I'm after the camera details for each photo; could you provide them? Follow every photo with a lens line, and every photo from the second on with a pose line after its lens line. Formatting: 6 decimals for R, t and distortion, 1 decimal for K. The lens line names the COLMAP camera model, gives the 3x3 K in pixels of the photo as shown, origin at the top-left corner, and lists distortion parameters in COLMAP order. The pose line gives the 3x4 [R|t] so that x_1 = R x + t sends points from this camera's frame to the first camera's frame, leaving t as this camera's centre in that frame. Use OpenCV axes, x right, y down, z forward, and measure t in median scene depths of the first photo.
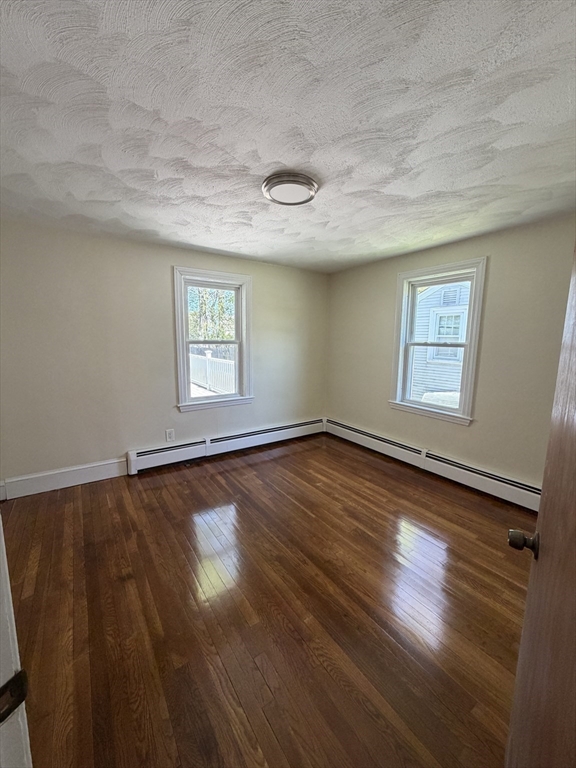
lens RADIAL K [[306.2, 0, 286.4], [0, 306.2, 384.4], [0, 0, 1]] dist [-0.000498, 0.000118]
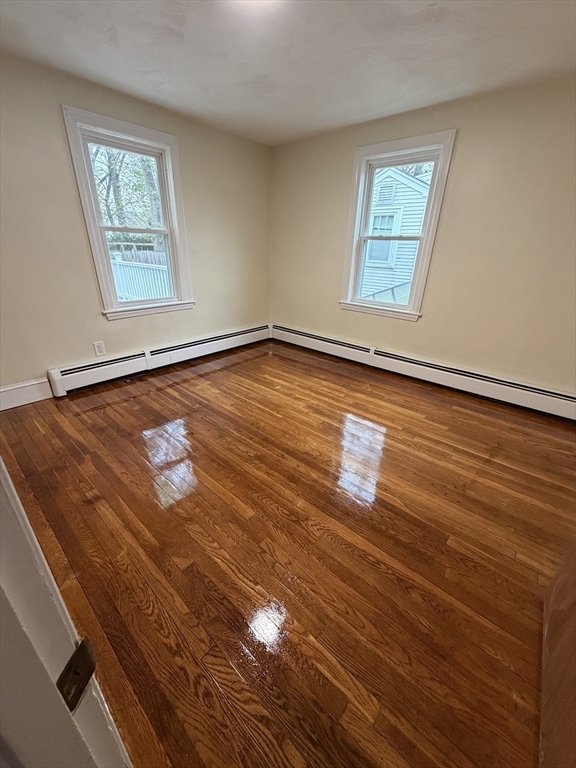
lens RADIAL K [[306.2, 0, 291.1], [0, 306.2, 382.9], [0, 0, 1]] dist [-0.000498, 0.000118]
pose [[0.969183, -0.085539, 0.231016, -0.082819], [0.018715, 0.960635, 0.277184, 0.038399], [-0.245632, -0.264318, 0.932631, 0.067206]]
